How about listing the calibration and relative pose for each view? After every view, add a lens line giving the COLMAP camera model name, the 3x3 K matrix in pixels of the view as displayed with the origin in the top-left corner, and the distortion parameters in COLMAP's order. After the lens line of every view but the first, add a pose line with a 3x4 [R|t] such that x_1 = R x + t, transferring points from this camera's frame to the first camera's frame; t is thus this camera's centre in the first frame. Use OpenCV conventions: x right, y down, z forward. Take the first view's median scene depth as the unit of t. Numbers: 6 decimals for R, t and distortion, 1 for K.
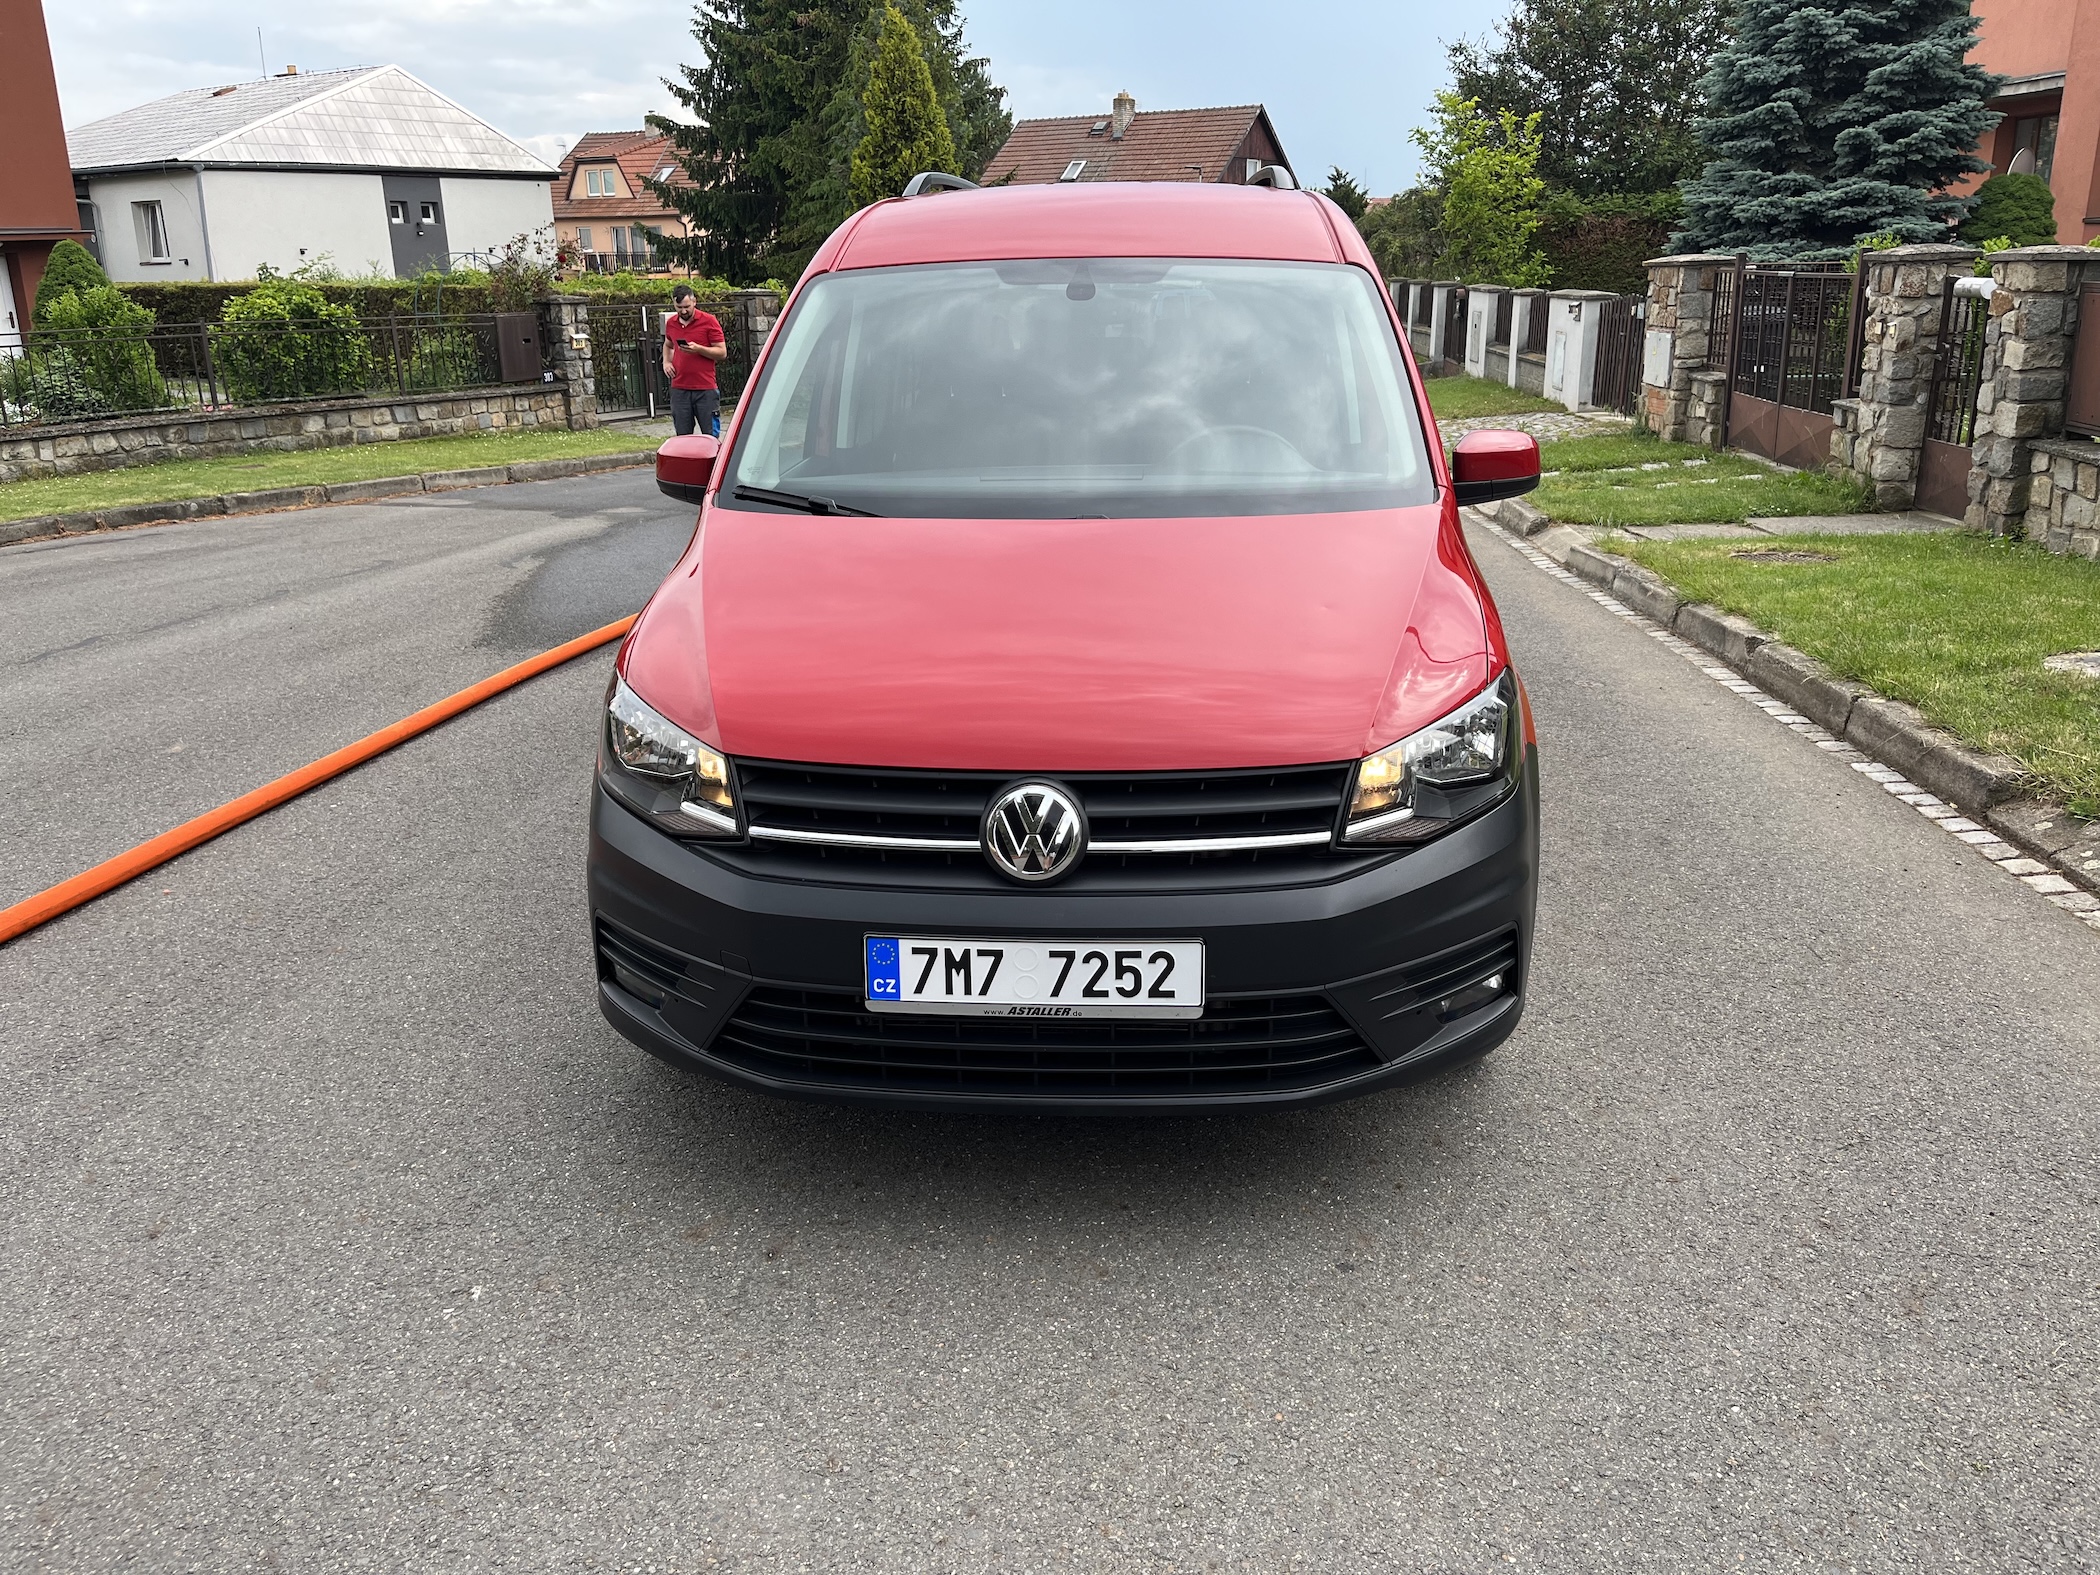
lens RADIAL K [[1677.4, 0, 1050.0], [0, 1677.4, 787.5], [0, 0, 1]] dist [0.117905, -0.191504]
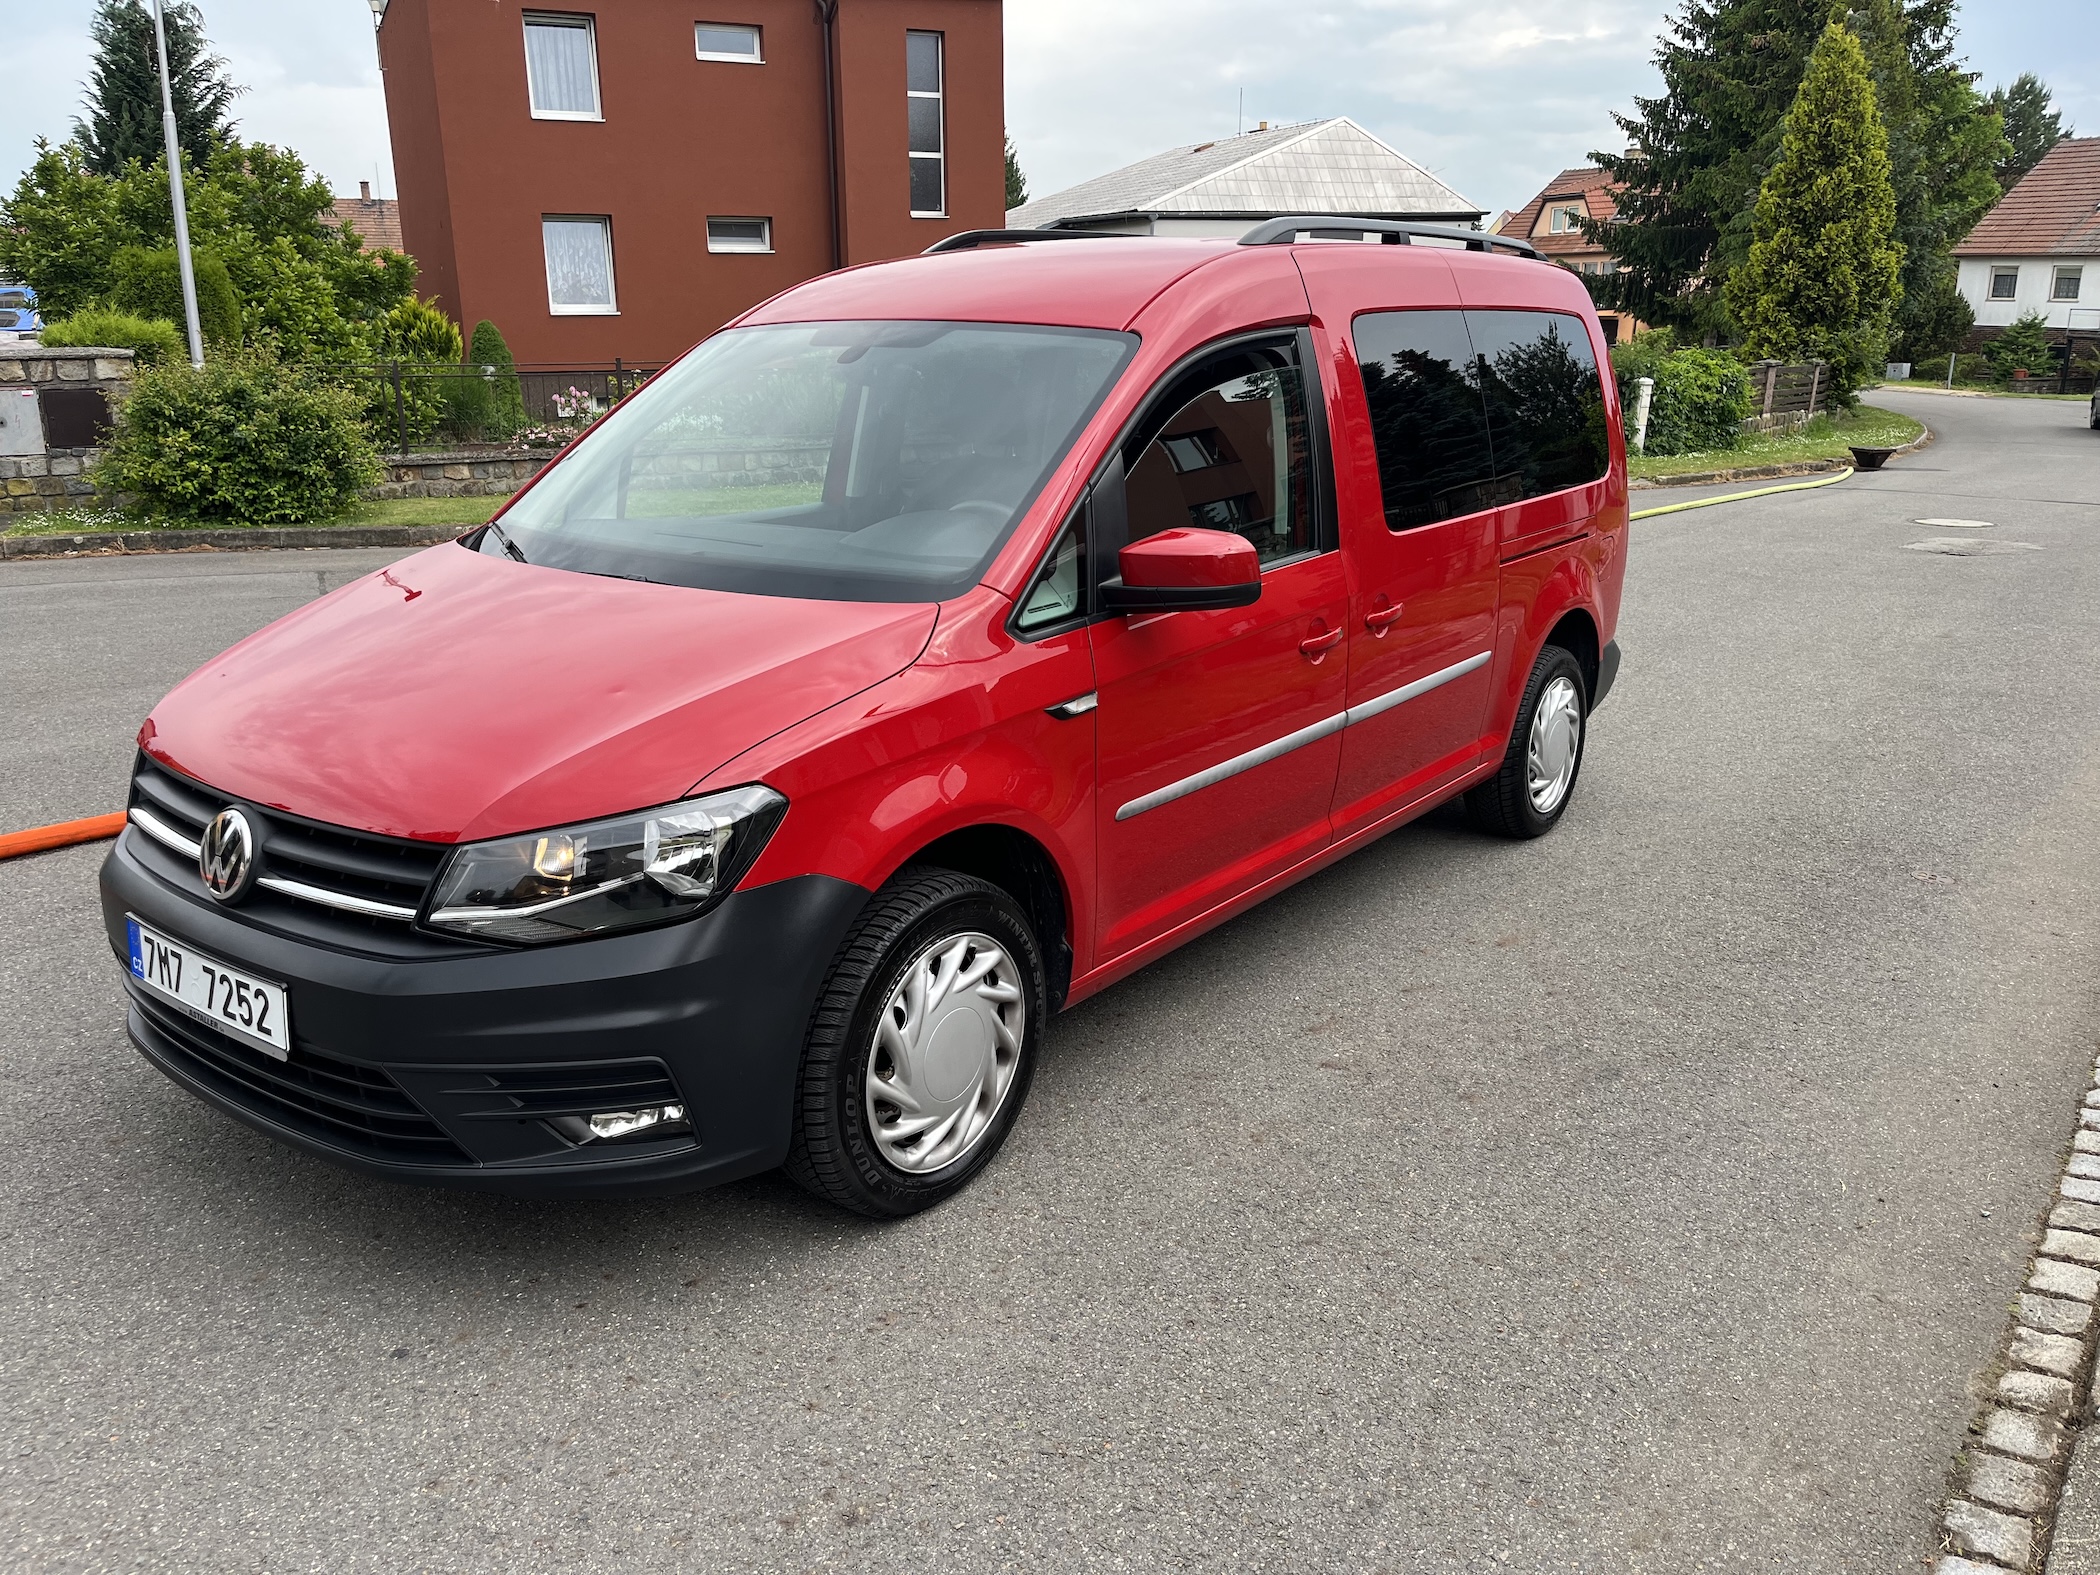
lens RADIAL K [[1677.4, 0, 1050.0], [0, 1677.4, 787.5], [0, 0, 1]] dist [0.117905, -0.191504]
pose [[0.817386, 0.165118, -0.551921, 0.118962], [-0.174840, 0.983959, 0.035435, -0.017196], [0.548919, 0.067534, 0.833143, 0.043572]]
